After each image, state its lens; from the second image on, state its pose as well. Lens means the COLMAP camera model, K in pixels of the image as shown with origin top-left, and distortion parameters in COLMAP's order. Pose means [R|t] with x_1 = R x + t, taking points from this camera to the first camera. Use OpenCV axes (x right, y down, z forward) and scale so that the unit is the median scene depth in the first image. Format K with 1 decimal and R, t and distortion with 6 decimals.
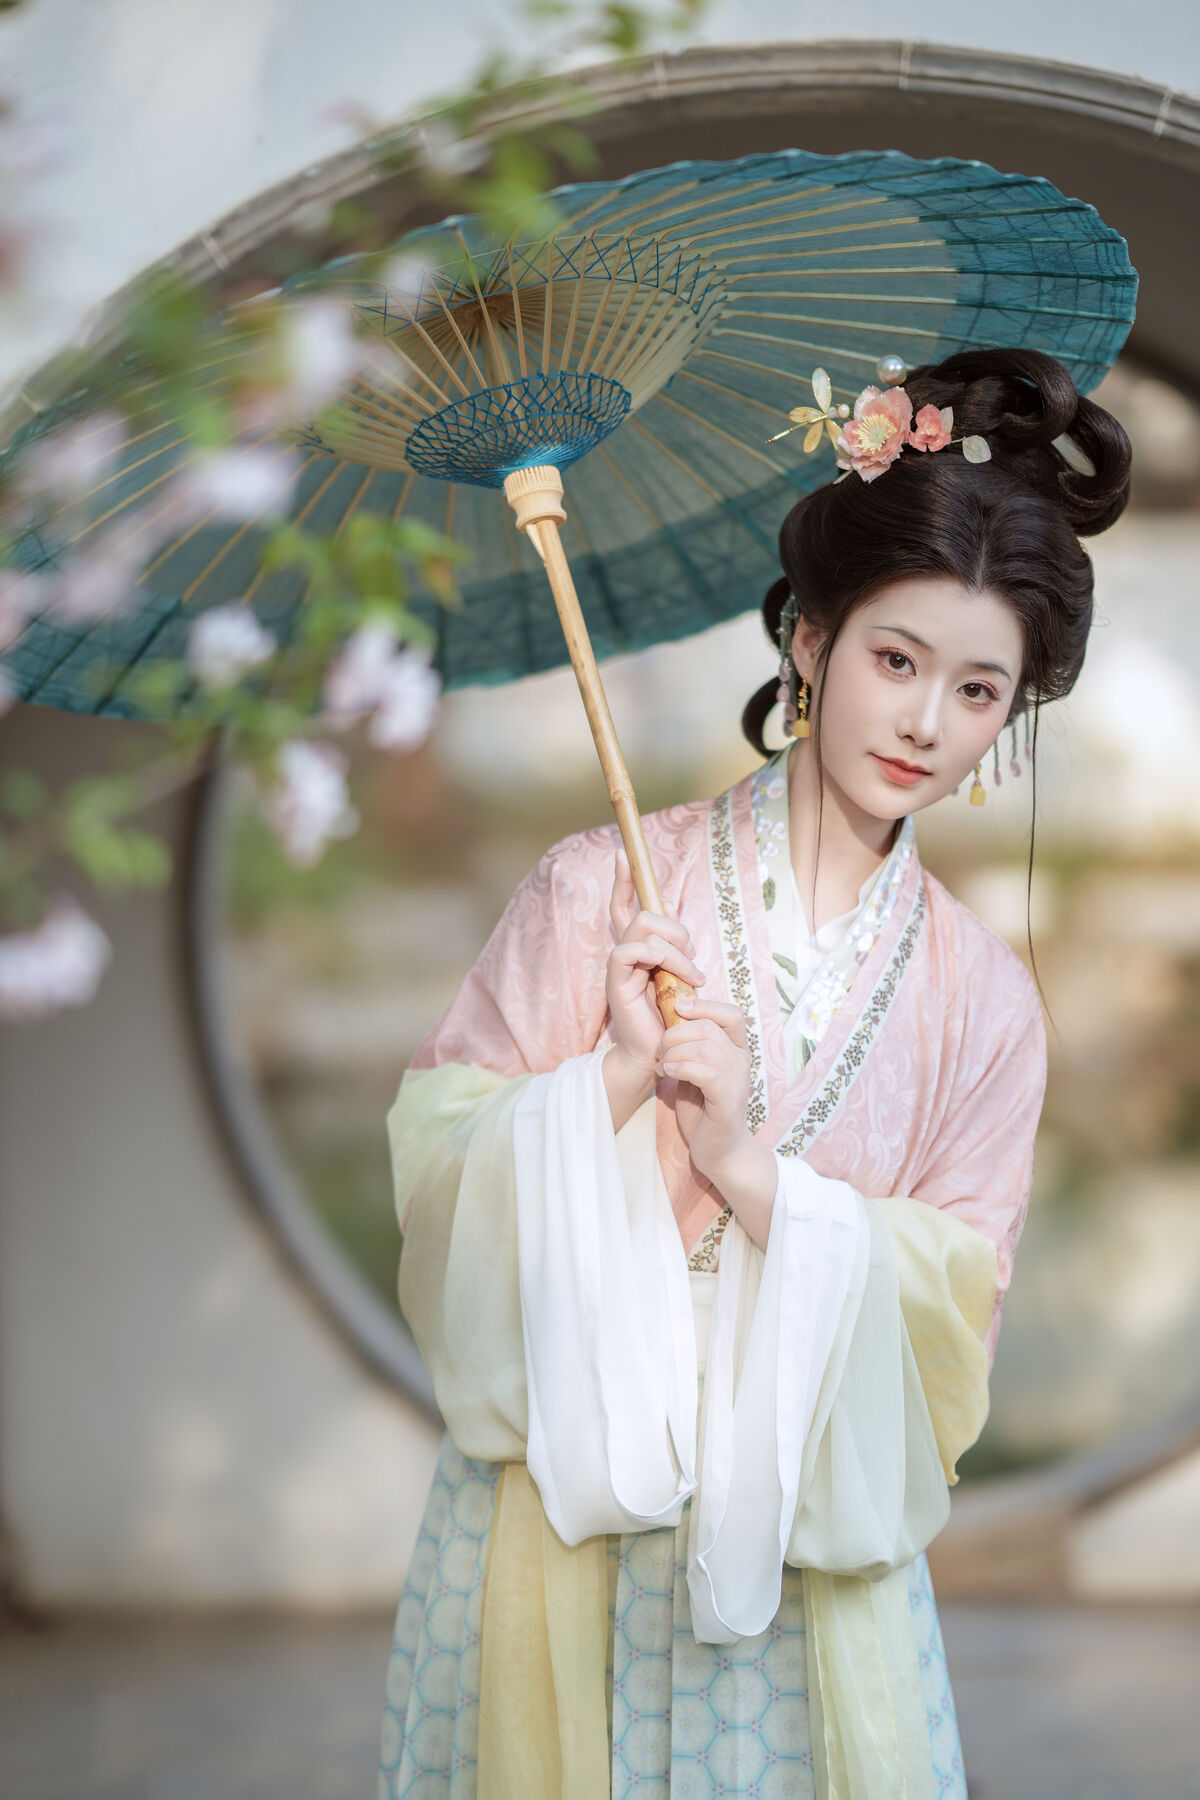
lens RADIAL K [[4307.6, 0, 600.0], [0, 4307.6, 900.0], [0, 0, 1]] dist [0.133674, -0.079365]
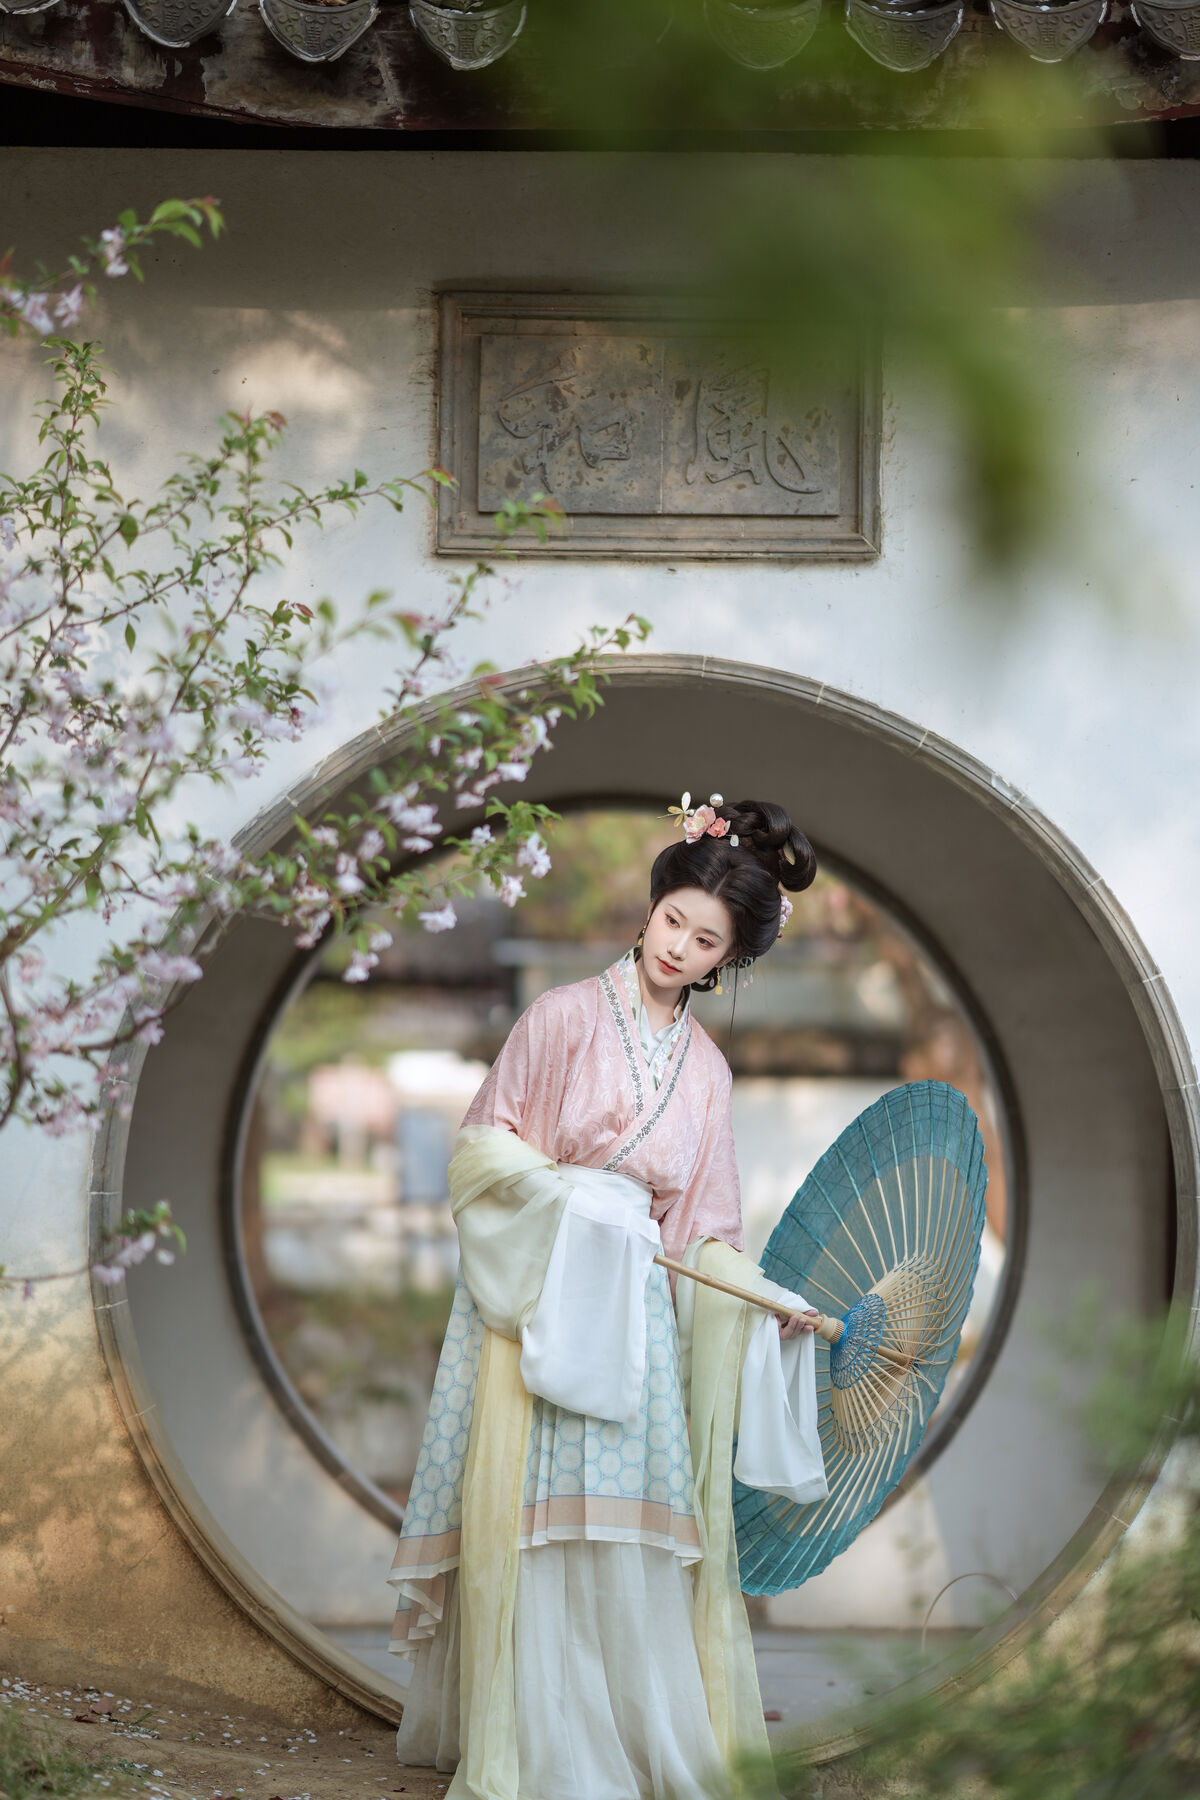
lens RADIAL K [[4247.6, 0, 600.0], [0, 4247.6, 900.0], [0, 0, 1]] dist [0.097690, 0.222278]
pose [[0.997256, 0.044344, 0.059274, -0.116888], [-0.035477, 0.989076, -0.143072, 0.262115], [-0.064971, 0.140576, 0.987936, -1.238304]]
